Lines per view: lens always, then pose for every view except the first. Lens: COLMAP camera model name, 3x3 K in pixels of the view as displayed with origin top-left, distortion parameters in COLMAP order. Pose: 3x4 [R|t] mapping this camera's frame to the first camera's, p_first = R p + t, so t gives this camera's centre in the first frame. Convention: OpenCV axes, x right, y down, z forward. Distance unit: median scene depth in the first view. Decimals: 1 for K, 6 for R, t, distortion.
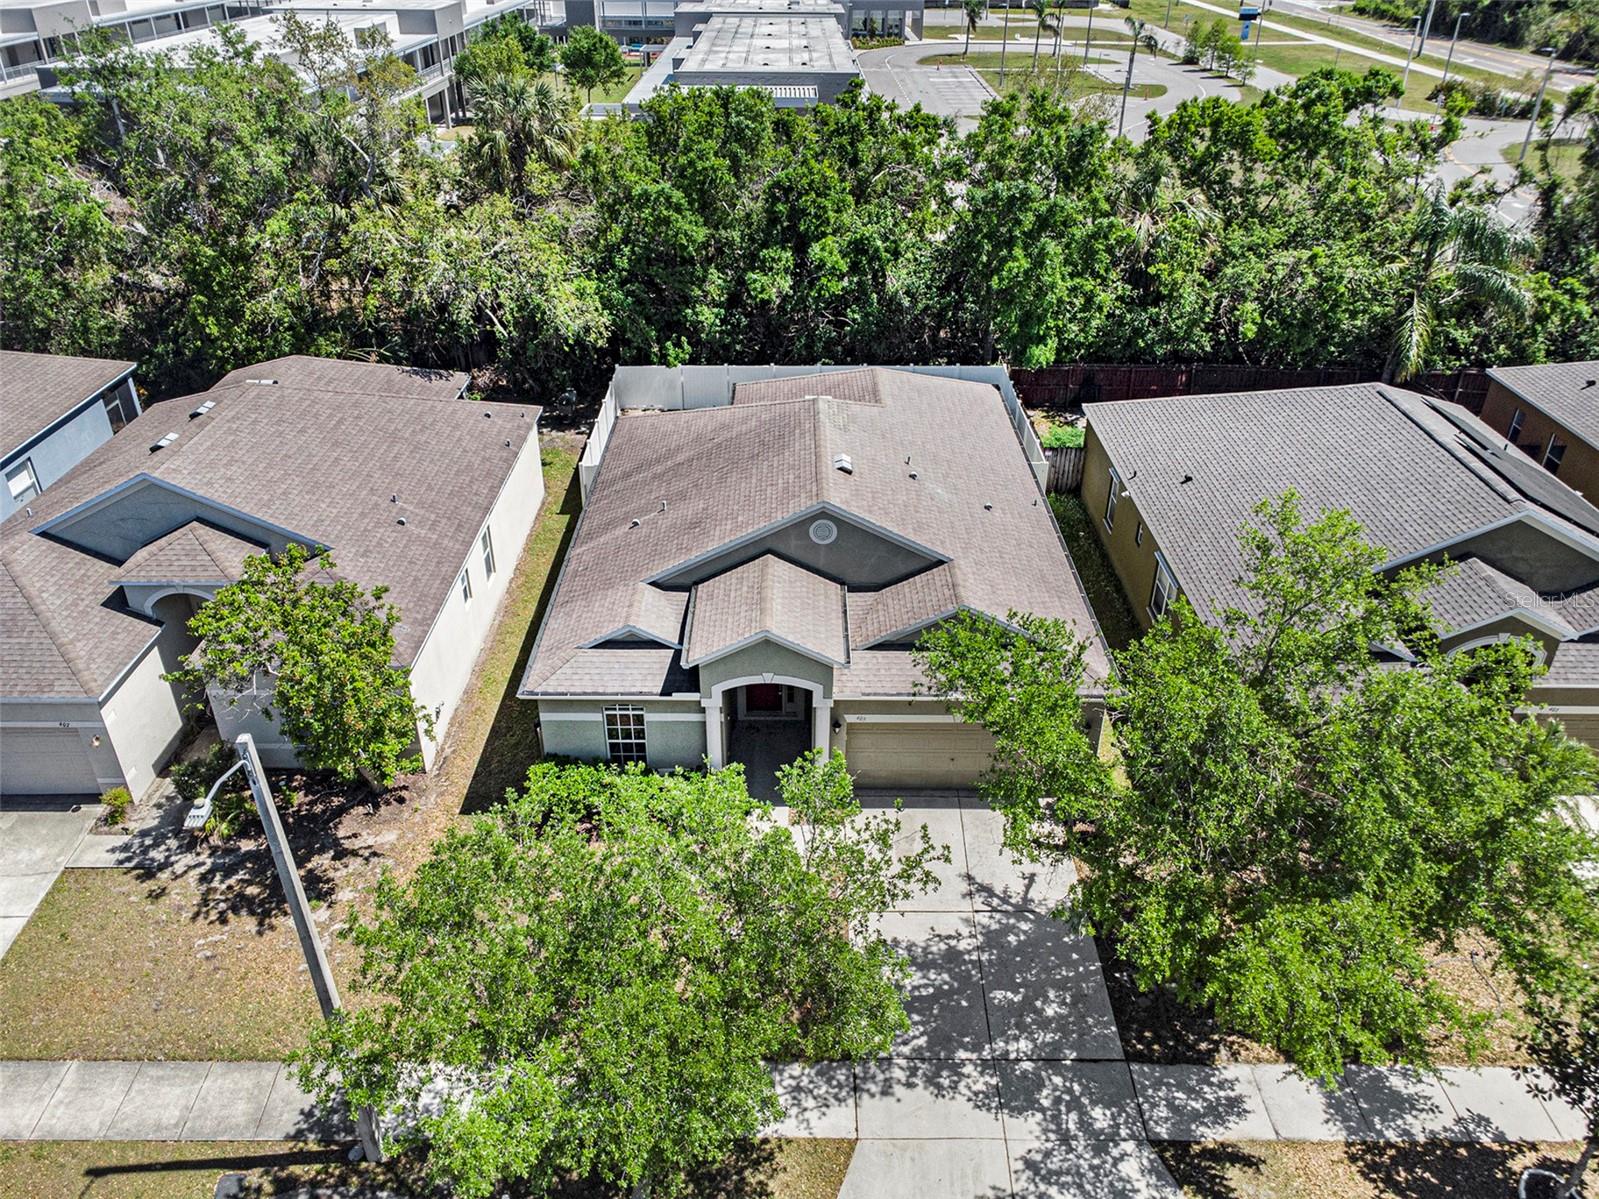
lens RADIAL K [[1162.4, 0, 799.4], [0, 1162.4, 599.1], [0, 0, 1]] dist [0.009842, -0.007690]
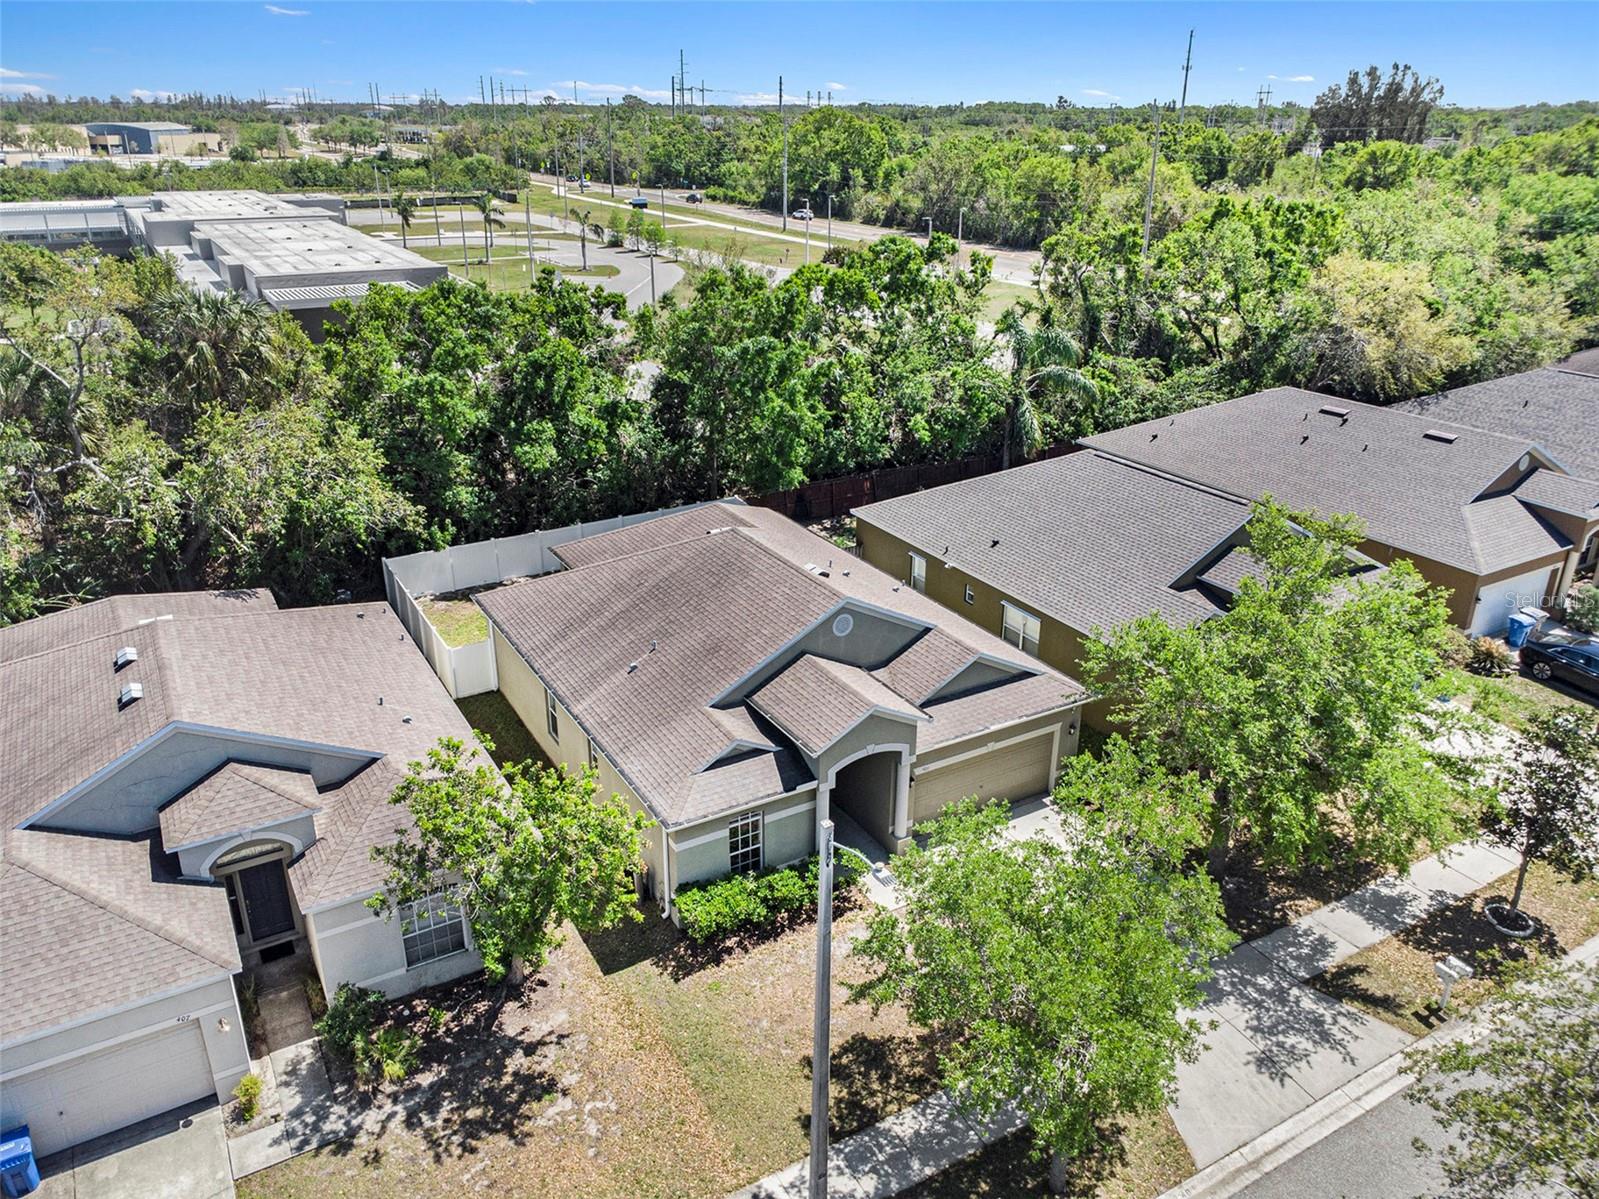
lens RADIAL K [[1162.4, 0, 796.6], [0, 1162.4, 601.1], [0, 0, 1]] dist [0.009842, -0.007690]
pose [[0.863353, -0.198552, 0.463895, -0.569383], [0.261442, 0.962326, -0.074683, -0.006119], [-0.431590, 0.185759, 0.882736, -0.007616]]
